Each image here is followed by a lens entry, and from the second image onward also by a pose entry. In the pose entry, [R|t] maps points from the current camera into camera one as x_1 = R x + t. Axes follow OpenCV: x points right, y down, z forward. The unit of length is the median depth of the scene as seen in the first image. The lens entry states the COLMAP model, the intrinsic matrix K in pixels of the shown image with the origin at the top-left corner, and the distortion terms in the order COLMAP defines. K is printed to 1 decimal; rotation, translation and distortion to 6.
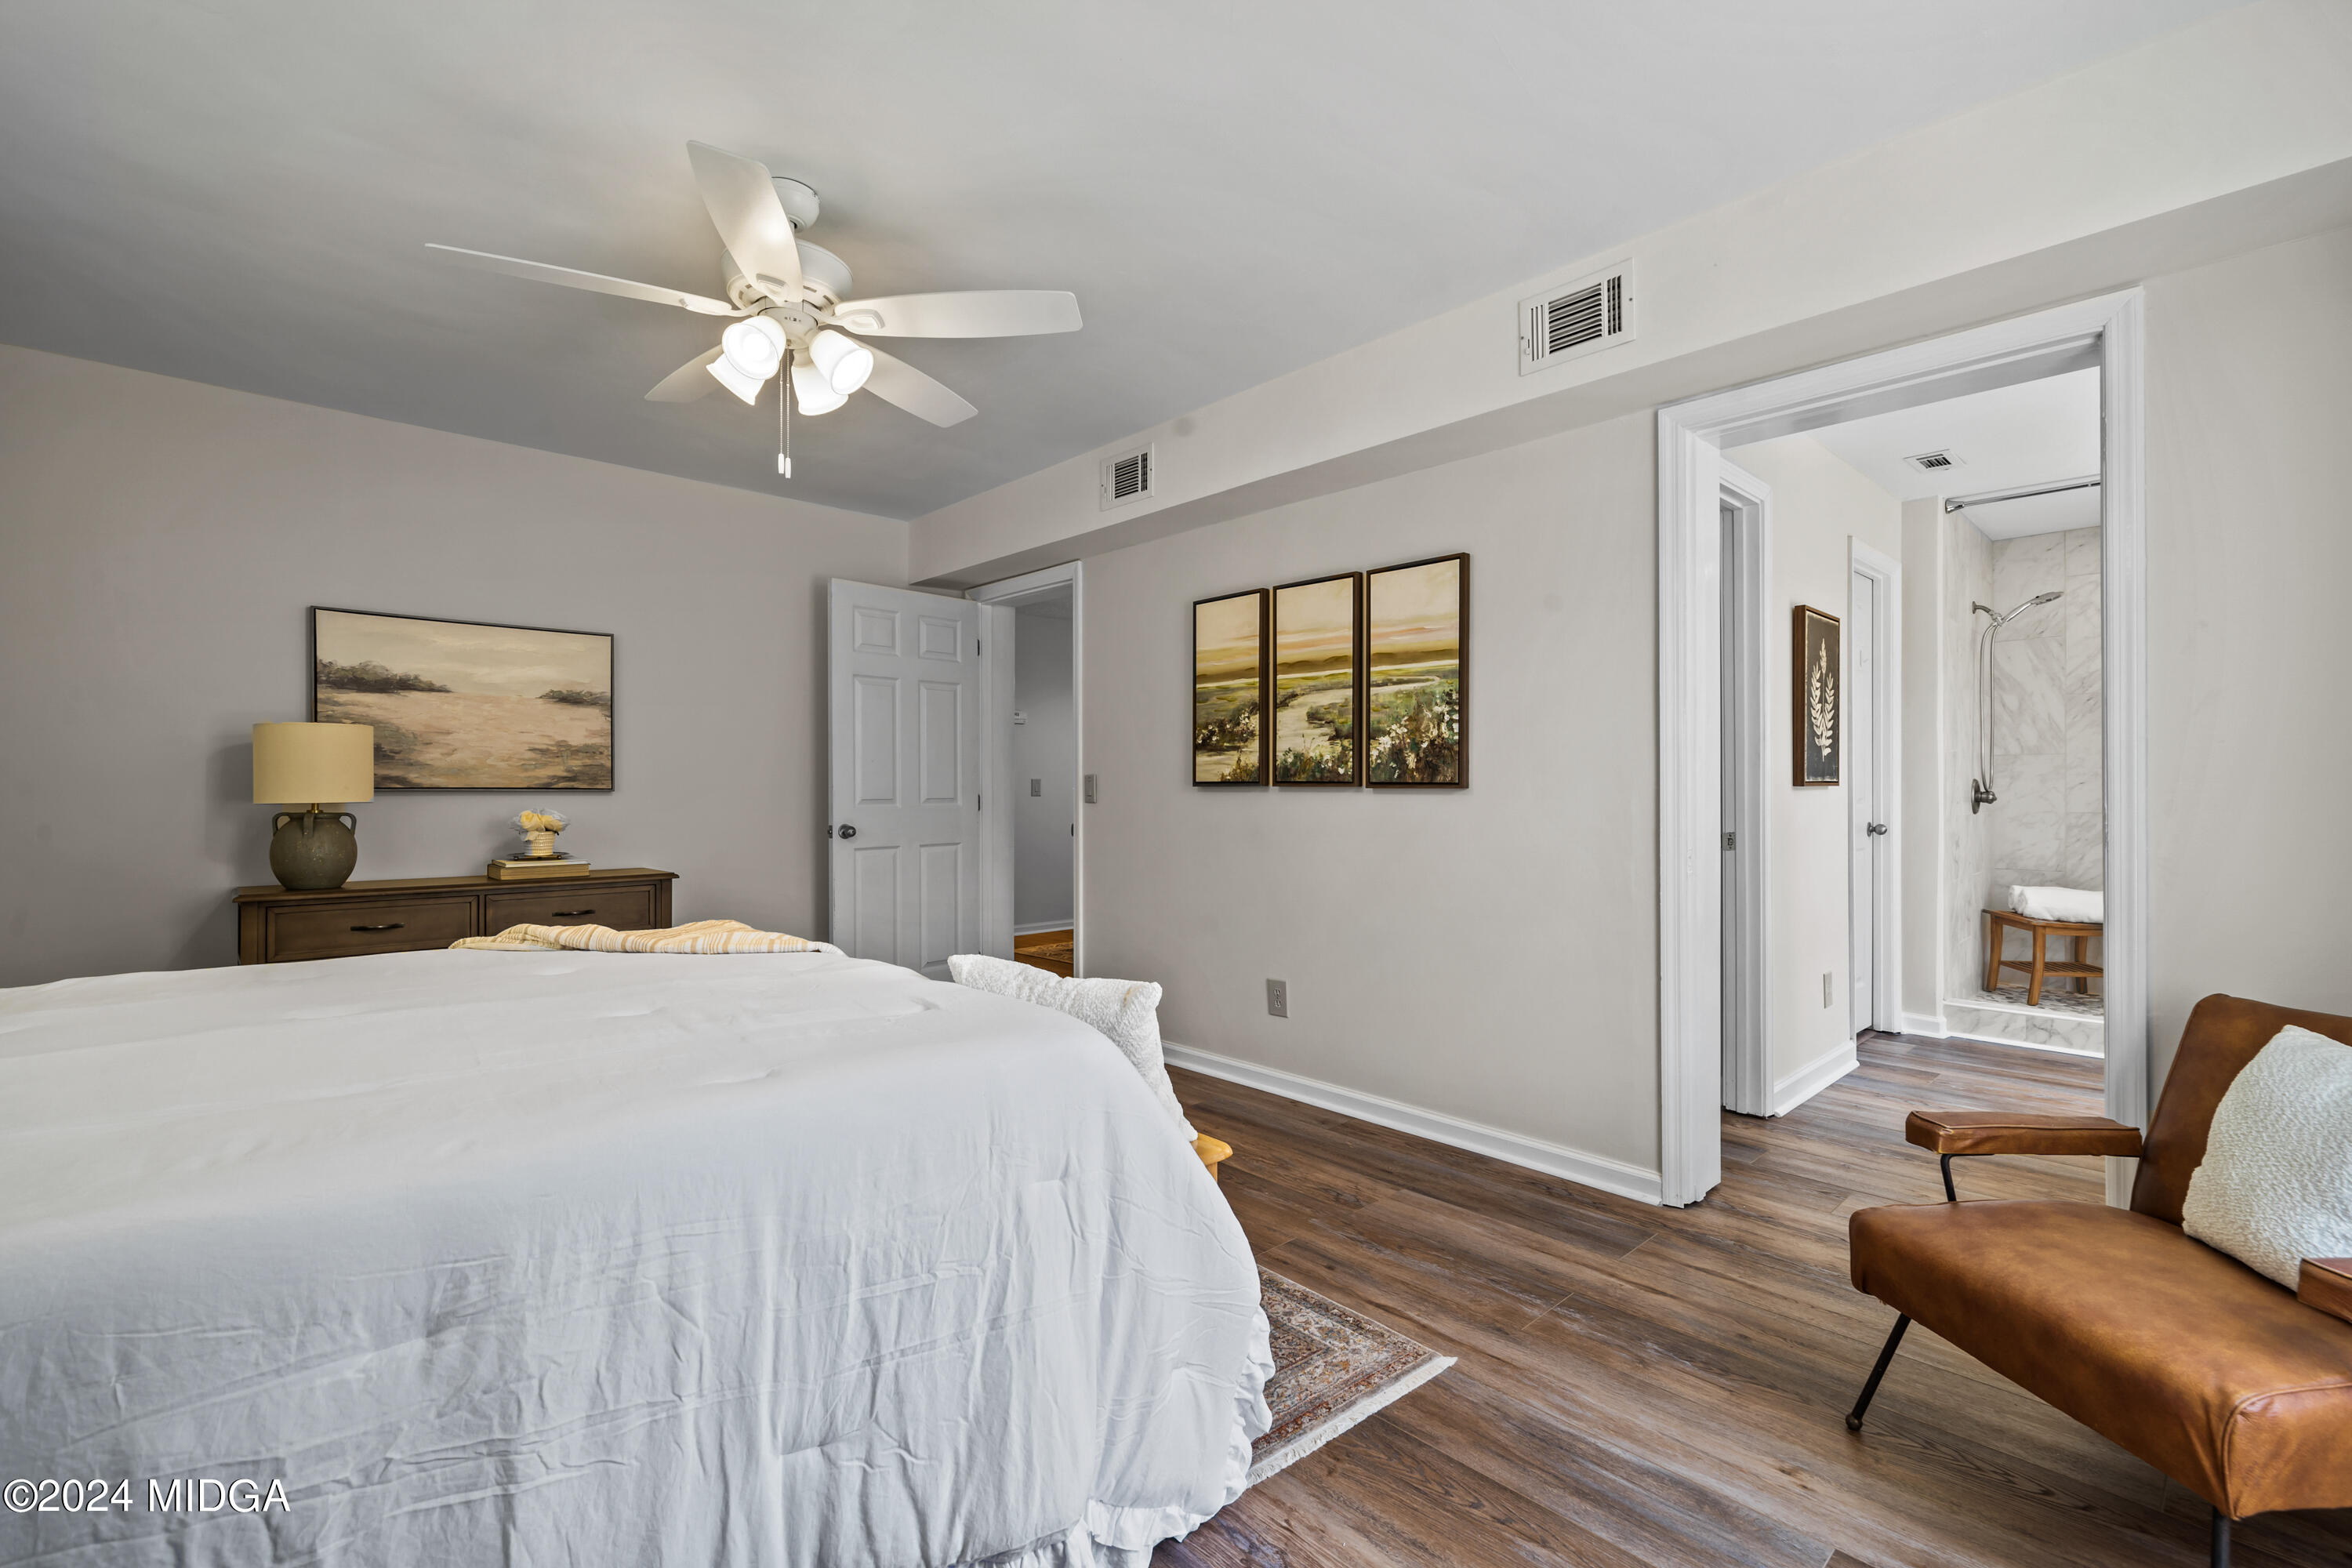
lens RADIAL K [[1049.7, 0, 1167.5], [0, 1049.7, 780.0], [0, 0, 1]] dist [0.004279, 0.000353]
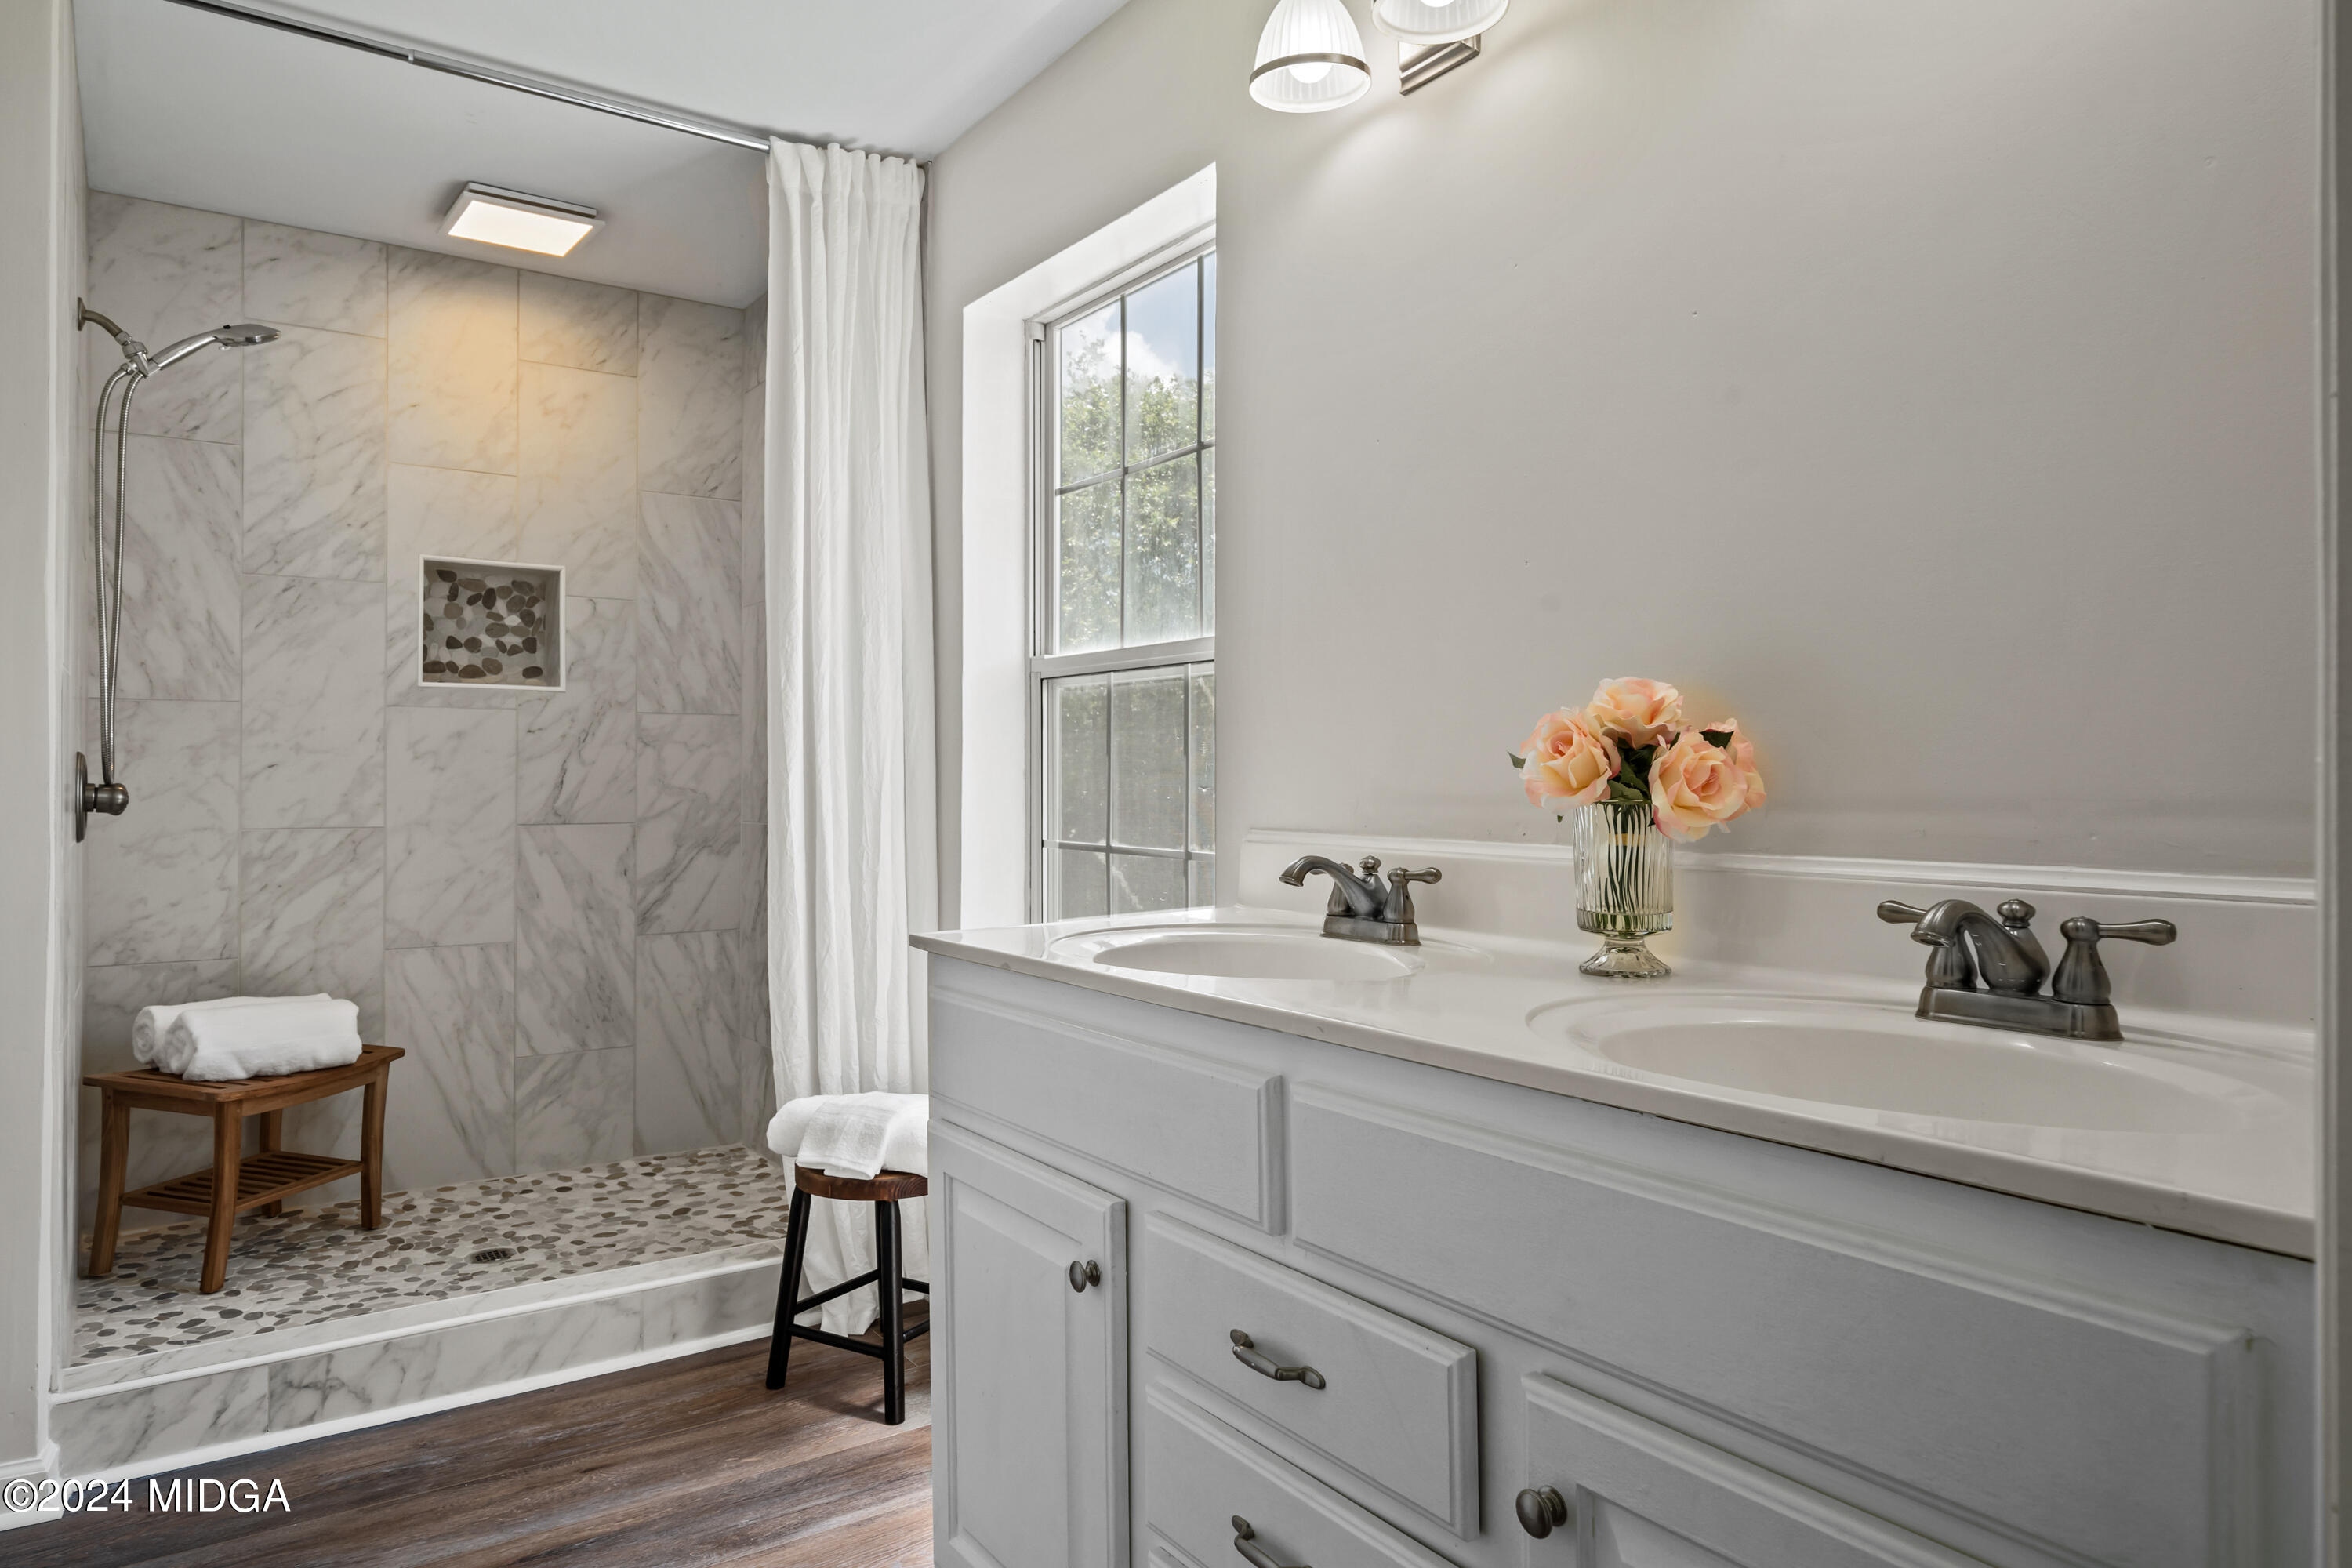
lens RADIAL K [[1457.9, 0, 1175.4], [0, 1457.9, 767.3], [0, 0, 1]] dist [0.002198, 0.002143]
pose [[0.153512, 0.005685, 0.988130, 0.286769], [-0.003714, 0.999980, -0.005176, 0.005747], [-0.988140, -0.002875, 0.153530, 0.502531]]
